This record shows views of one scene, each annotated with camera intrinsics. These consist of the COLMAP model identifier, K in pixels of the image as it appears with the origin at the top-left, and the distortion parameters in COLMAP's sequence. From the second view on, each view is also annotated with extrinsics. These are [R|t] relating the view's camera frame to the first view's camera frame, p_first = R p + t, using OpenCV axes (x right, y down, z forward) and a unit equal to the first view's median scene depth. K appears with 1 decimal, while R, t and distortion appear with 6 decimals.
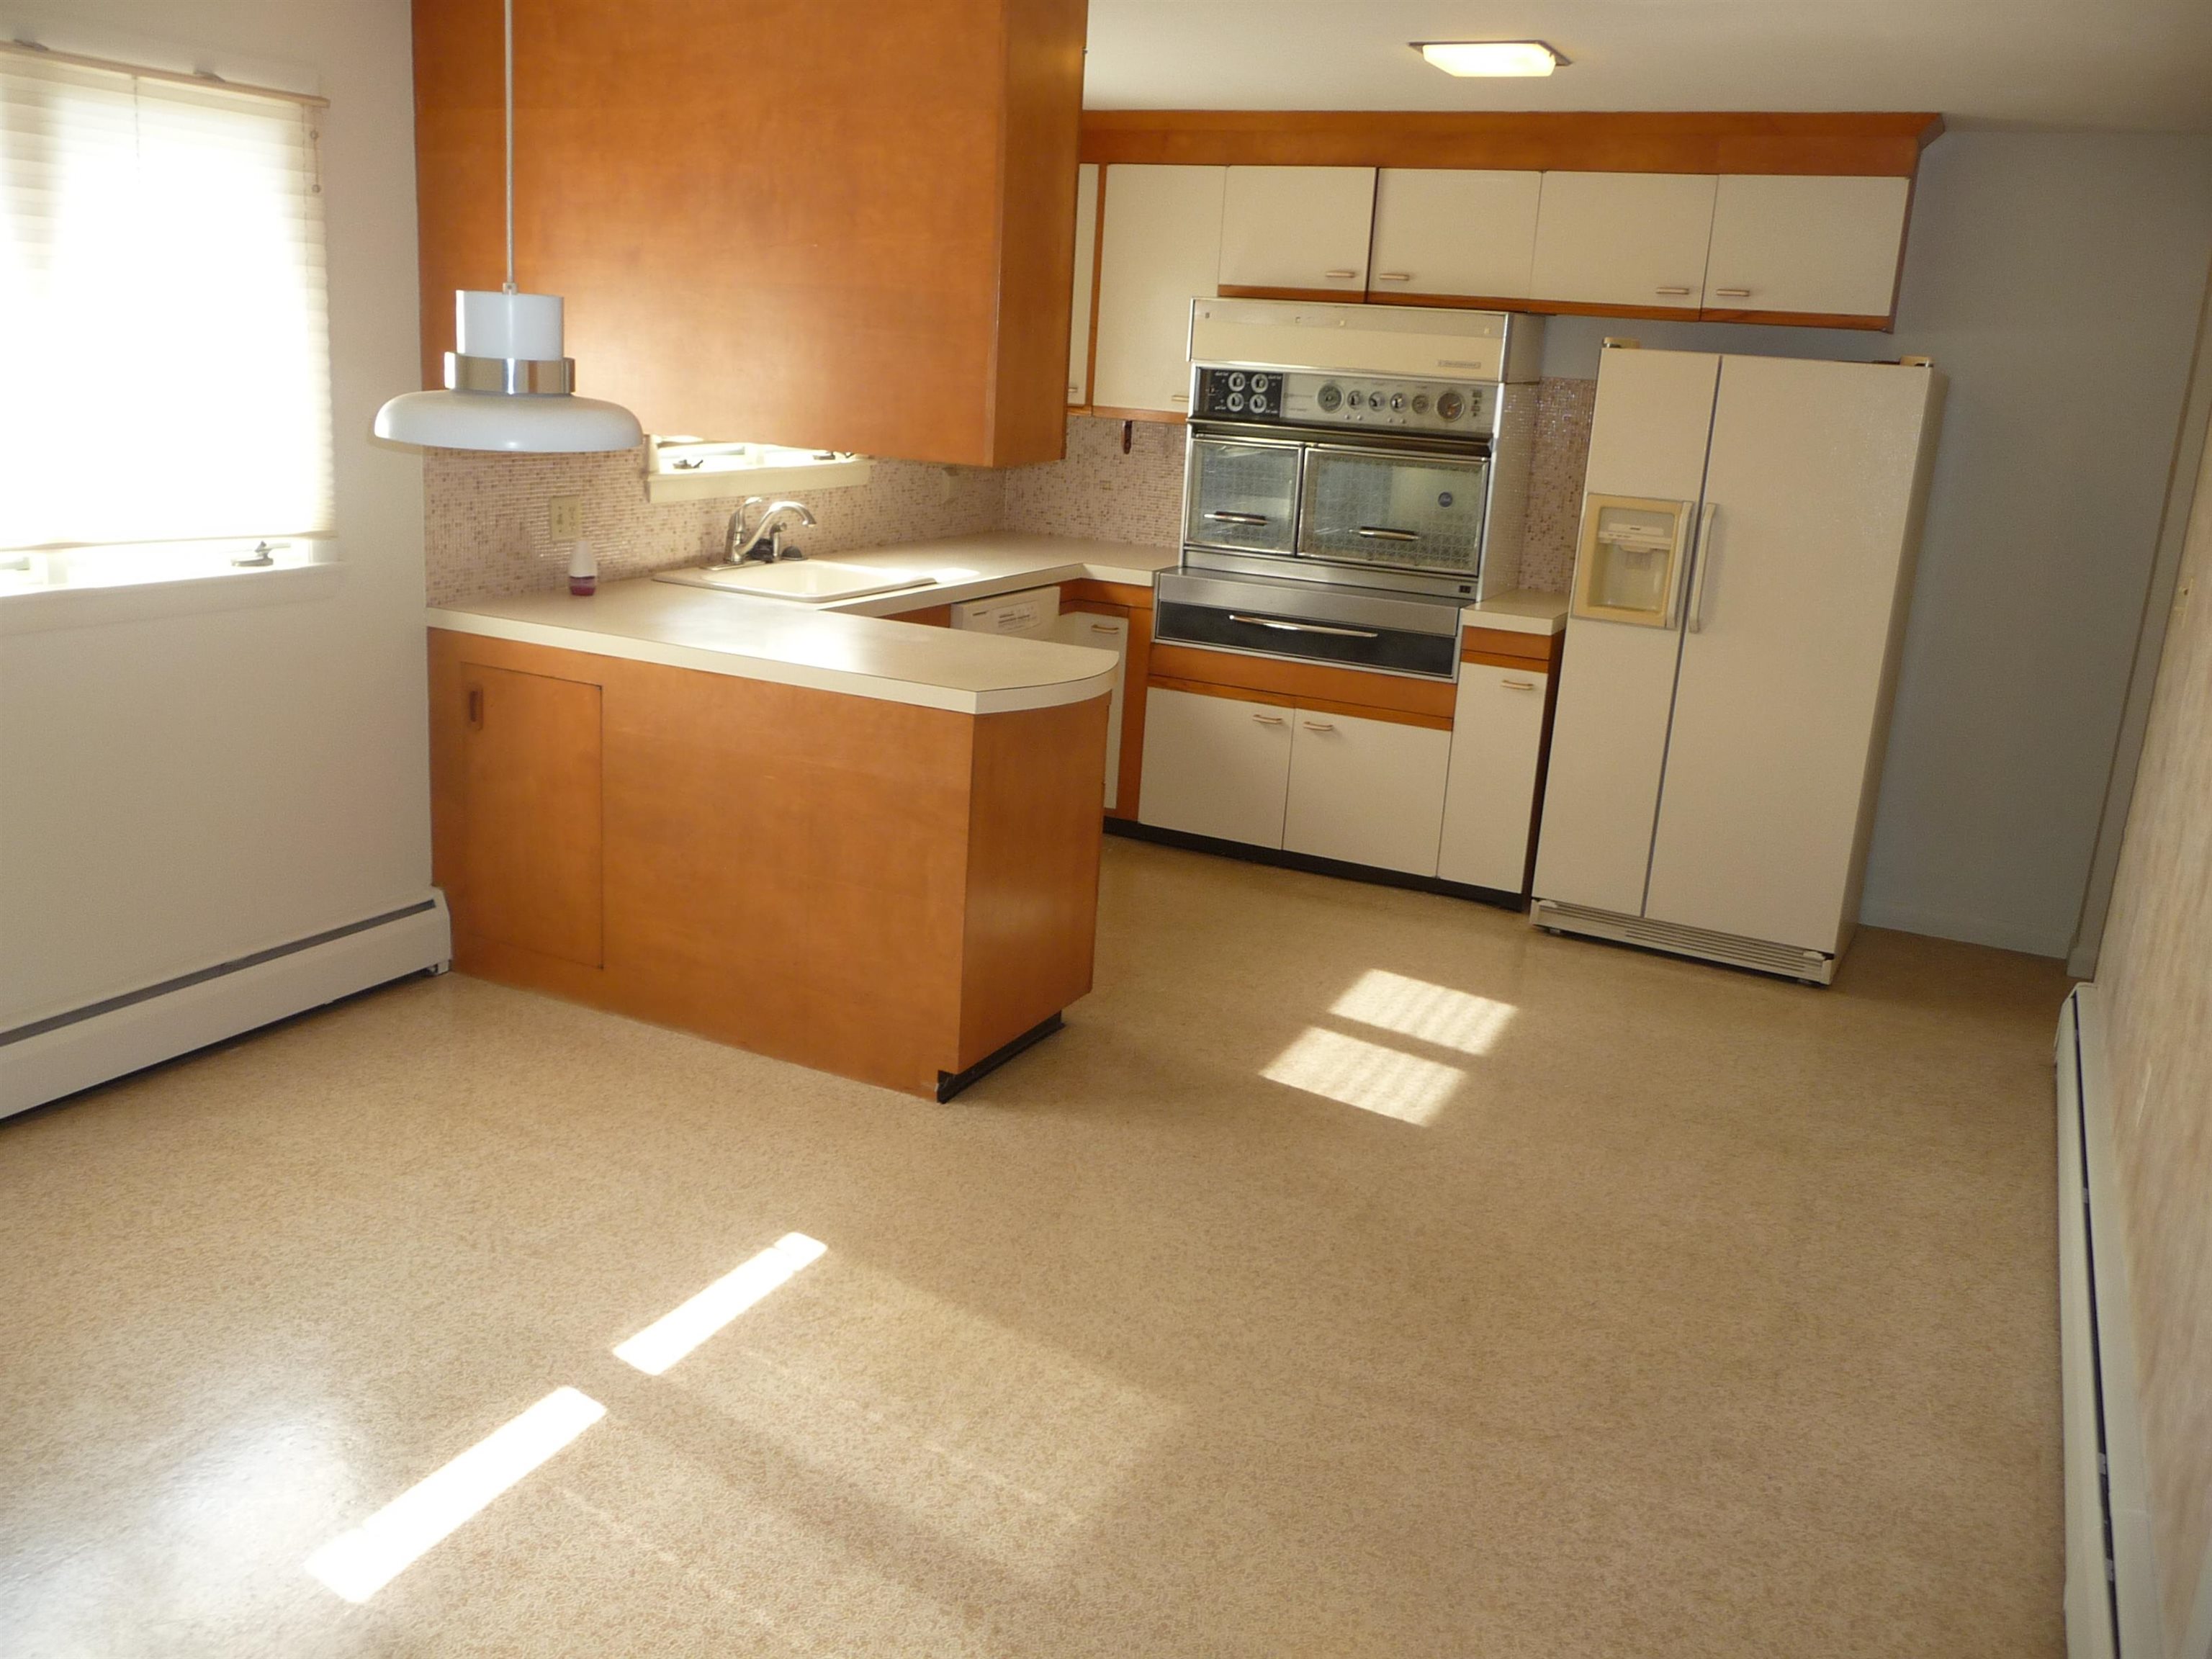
lens RADIAL K [[1845.1, 0, 1078.7], [0, 1845.1, 817.0], [0, 0, 1]] dist [-0.046097, 0.040346]
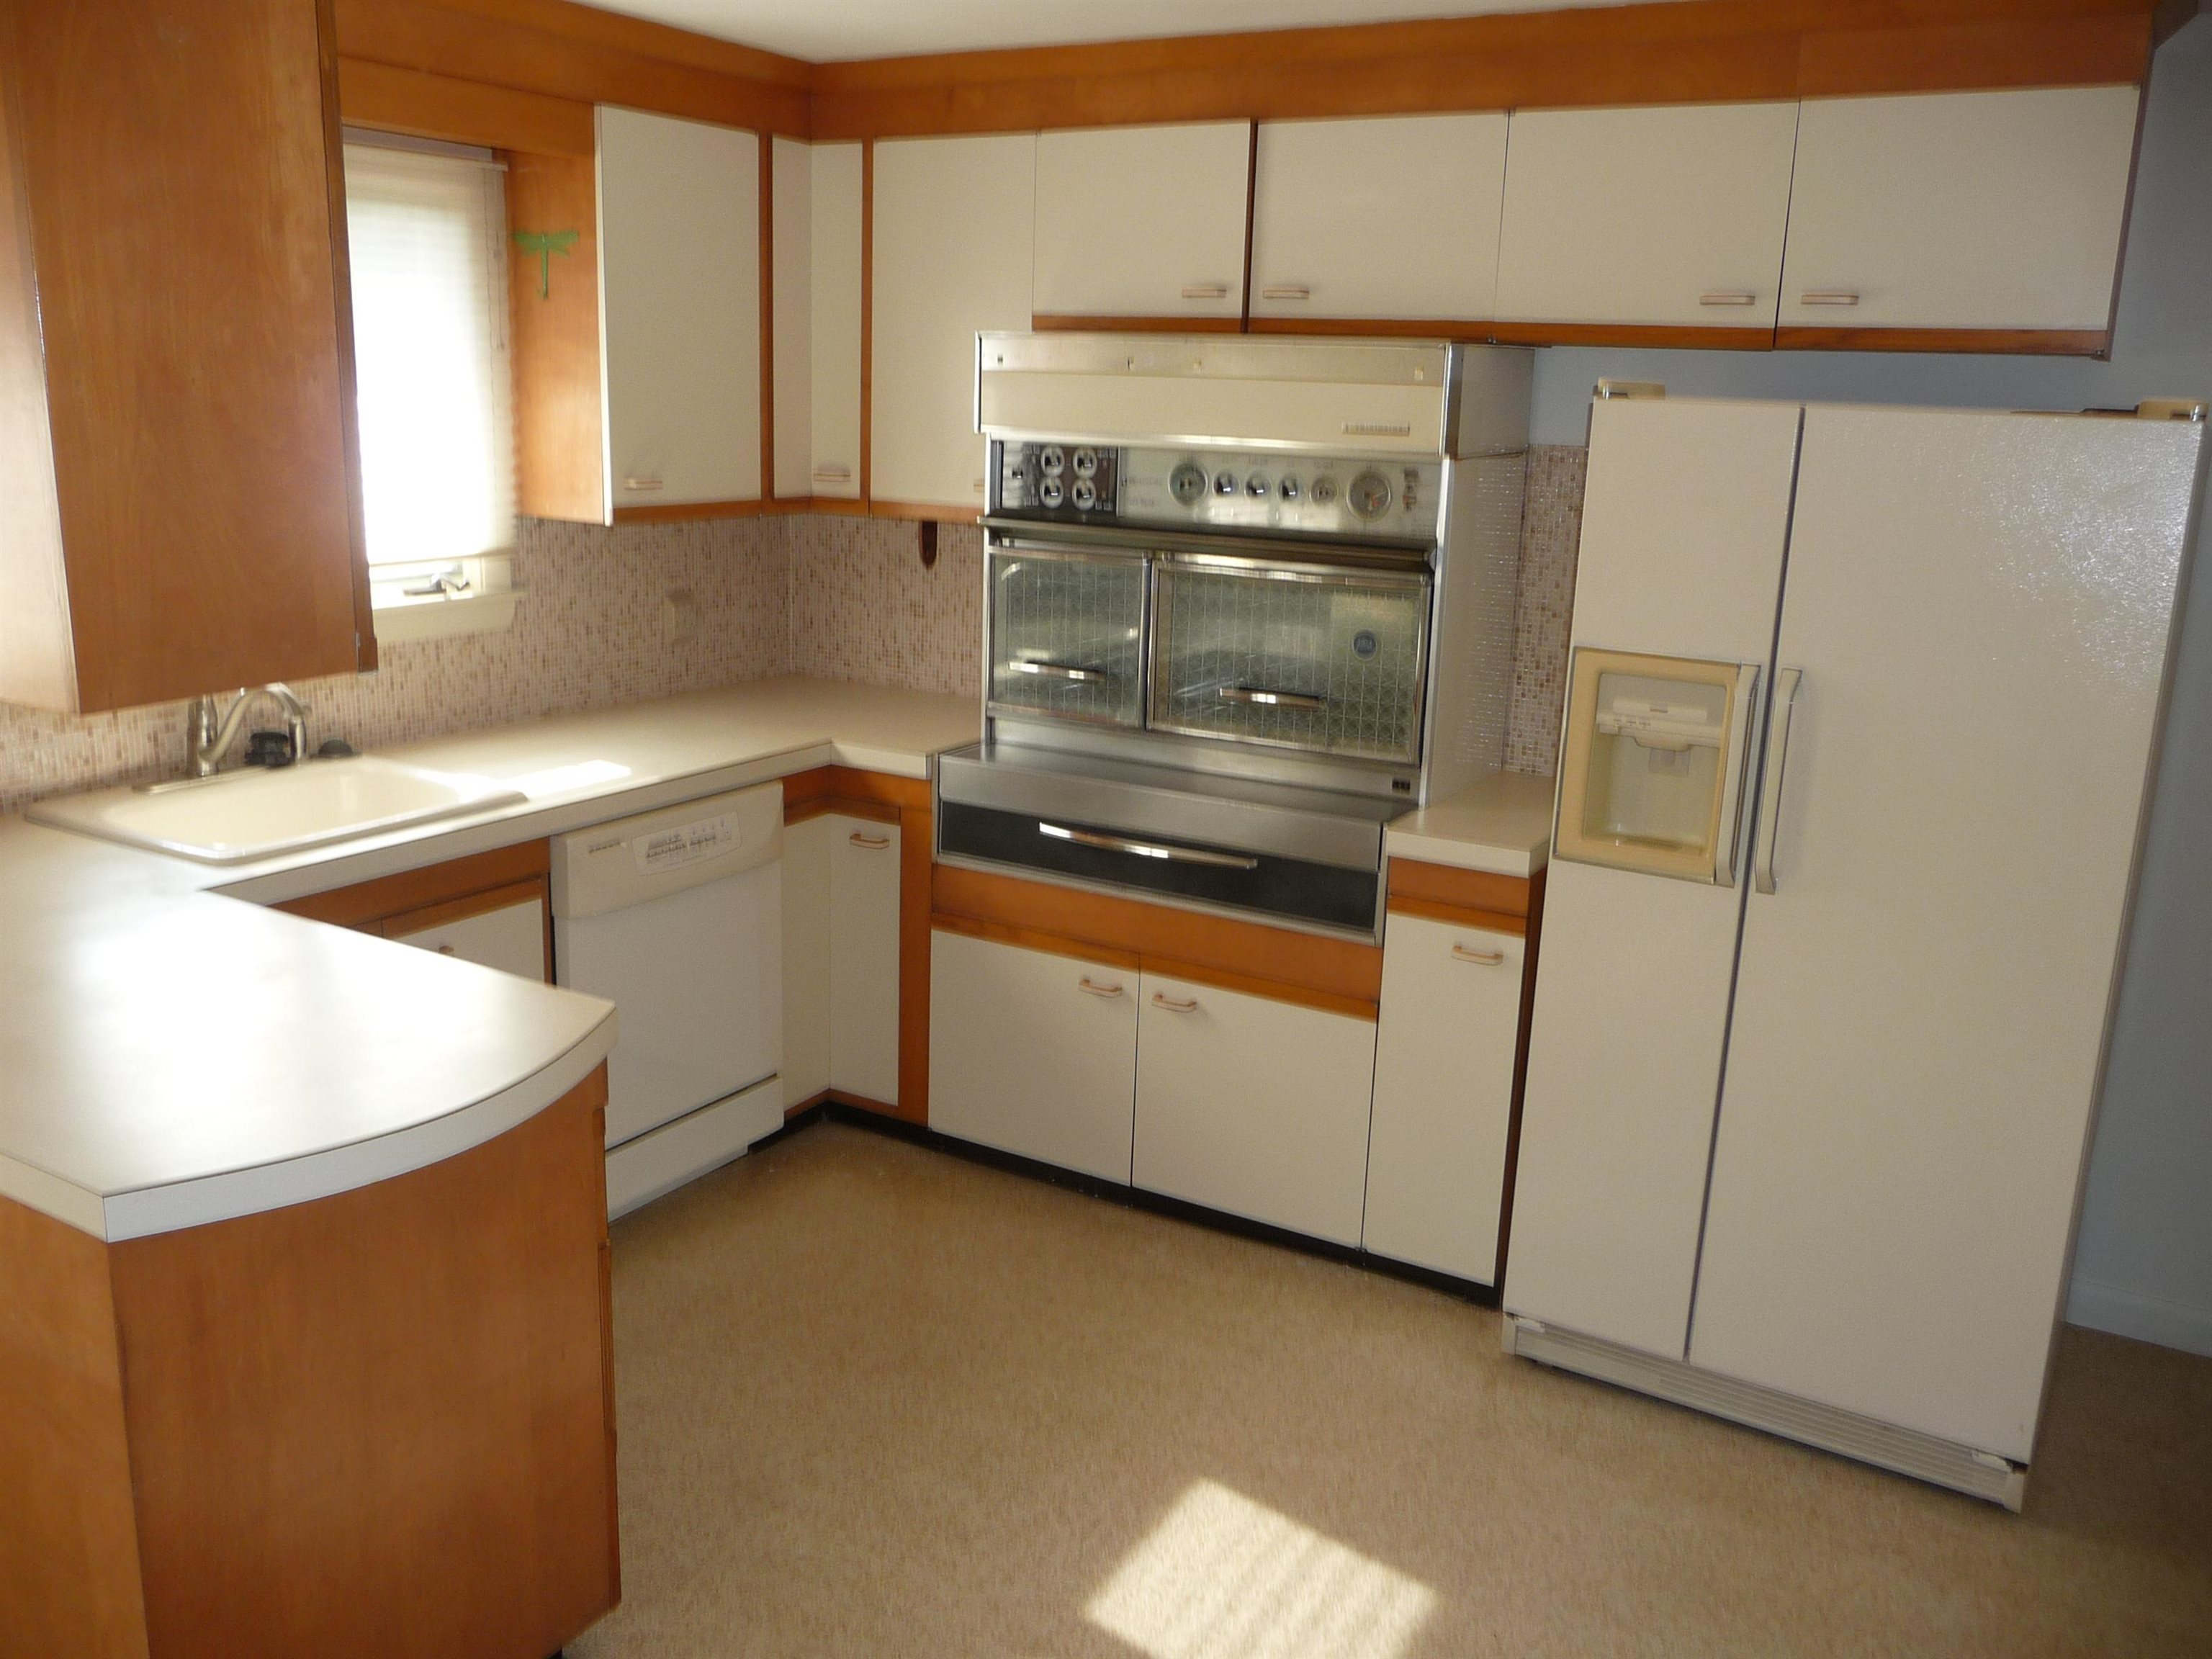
lens RADIAL K [[1845.1, 0, 1078.7], [0, 1845.1, 817.0], [0, 0, 1]] dist [-0.046097, 0.040346]
pose [[0.997296, -0.009508, -0.072873, 0.147388], [0.007580, 0.999615, -0.026693, -0.098209], [0.073099, 0.026068, 0.996984, 0.373194]]
